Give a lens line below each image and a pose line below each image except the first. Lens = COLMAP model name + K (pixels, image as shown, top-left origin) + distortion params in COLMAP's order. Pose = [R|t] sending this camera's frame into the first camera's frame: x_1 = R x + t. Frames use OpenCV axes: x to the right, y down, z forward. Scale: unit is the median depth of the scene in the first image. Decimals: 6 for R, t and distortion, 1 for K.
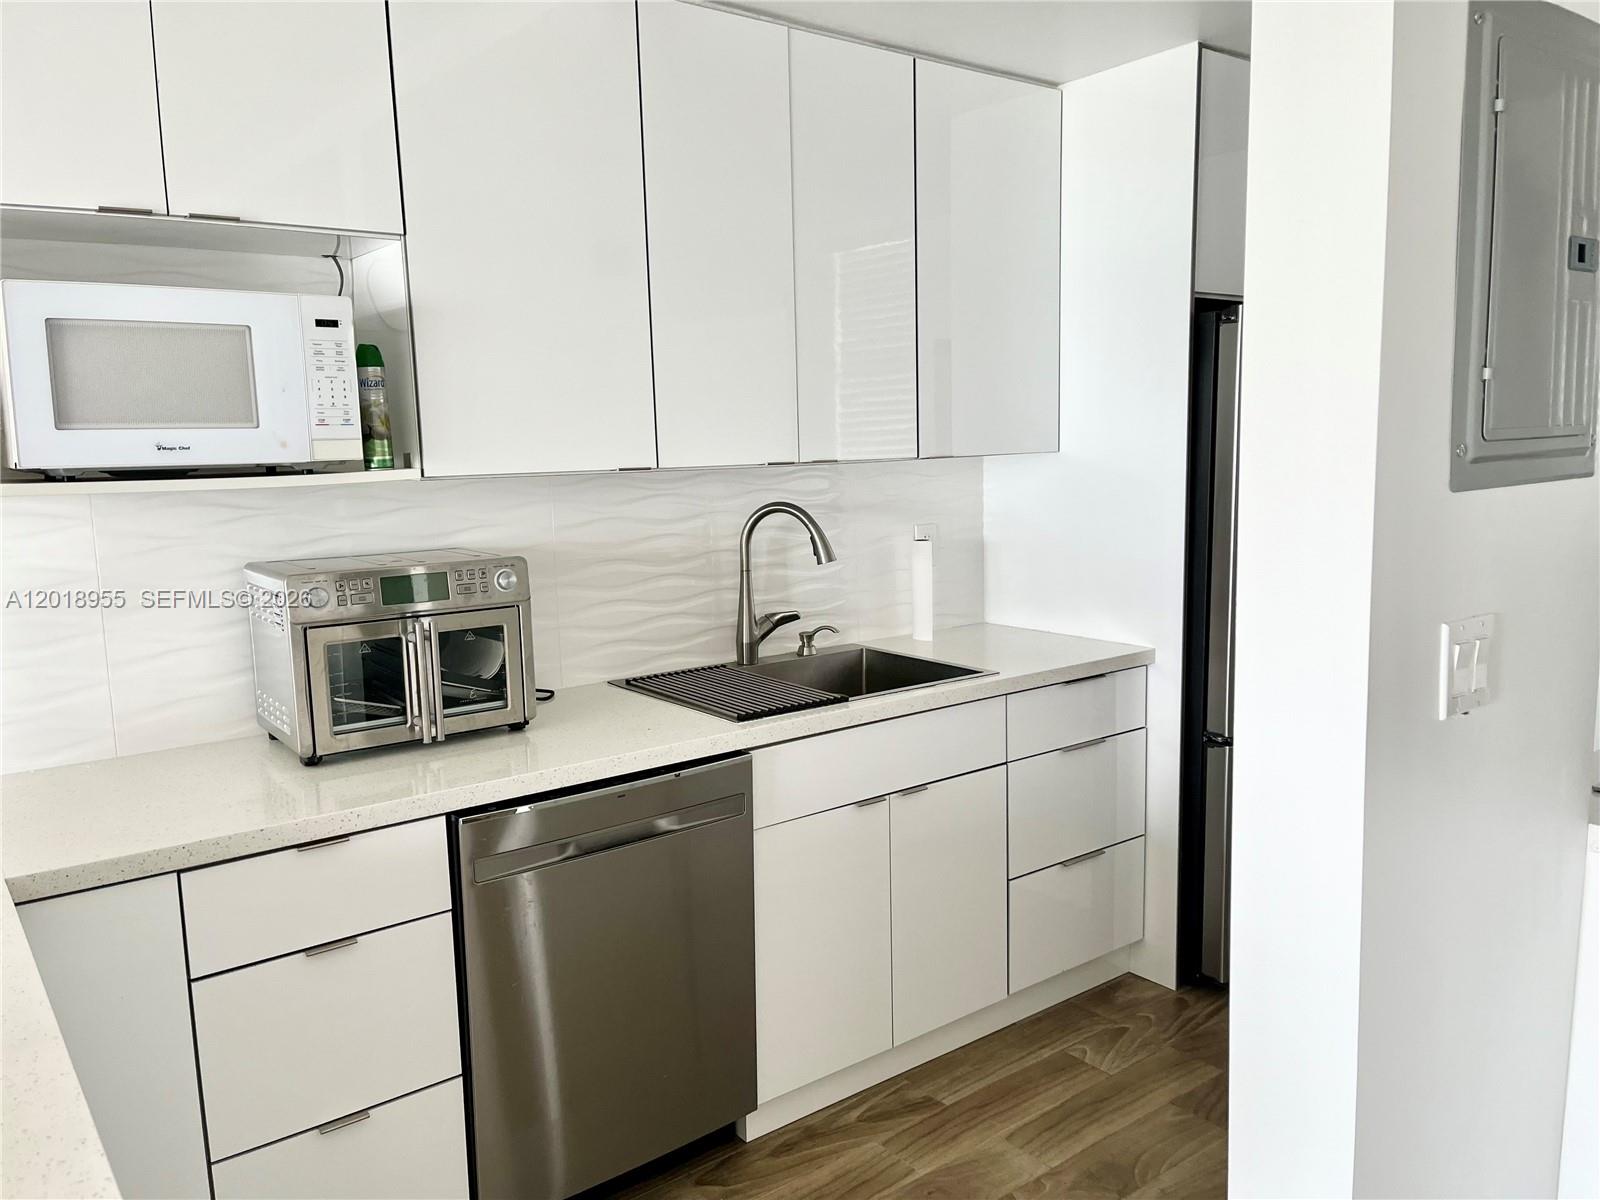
lens RADIAL K [[1203.4, 0, 800.0], [0, 1203.4, 600.0], [0, 0, 1]] dist [-0.000622, -0.002568]
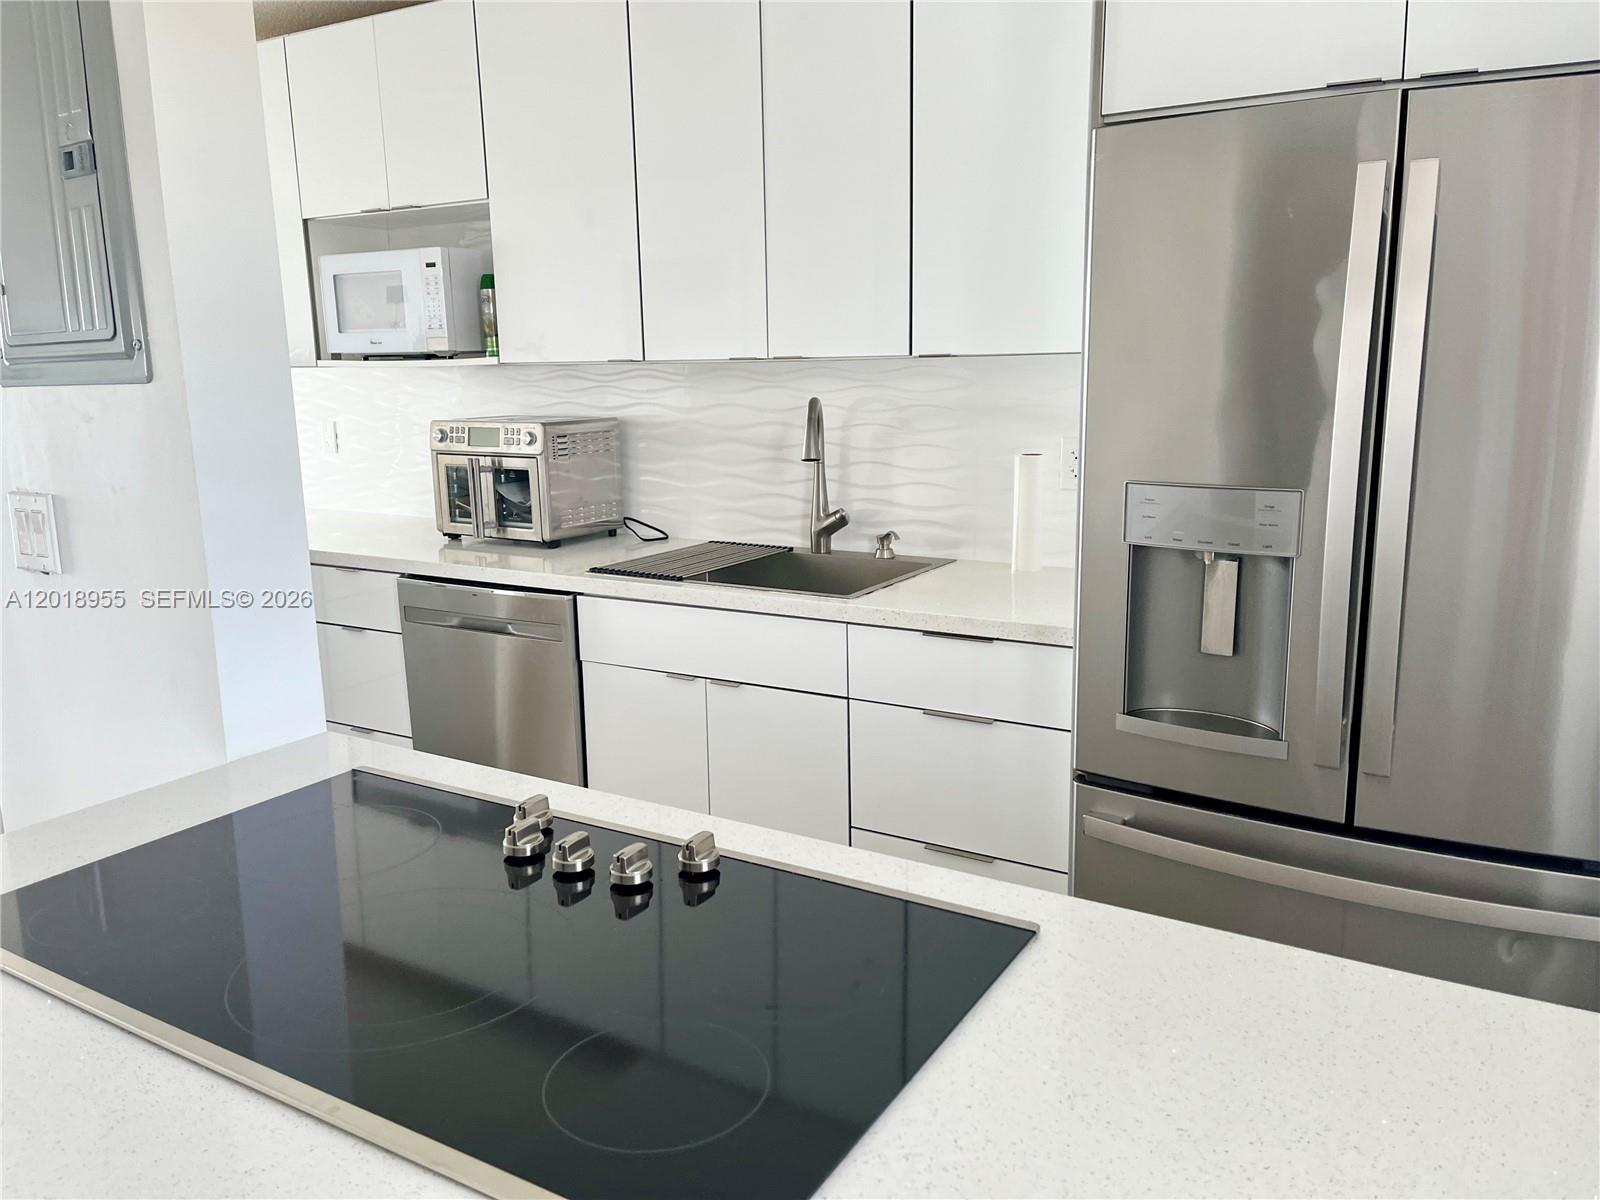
lens RADIAL K [[1203.4, 0, 800.0], [0, 1203.4, 600.0], [0, 0, 1]] dist [-0.000622, -0.002568]
pose [[0.367514, 0.200475, -0.908154, 1.153044], [-0.118758, 0.978613, 0.167970, -0.102190], [0.922404, 0.046119, 0.383462, 0.733154]]
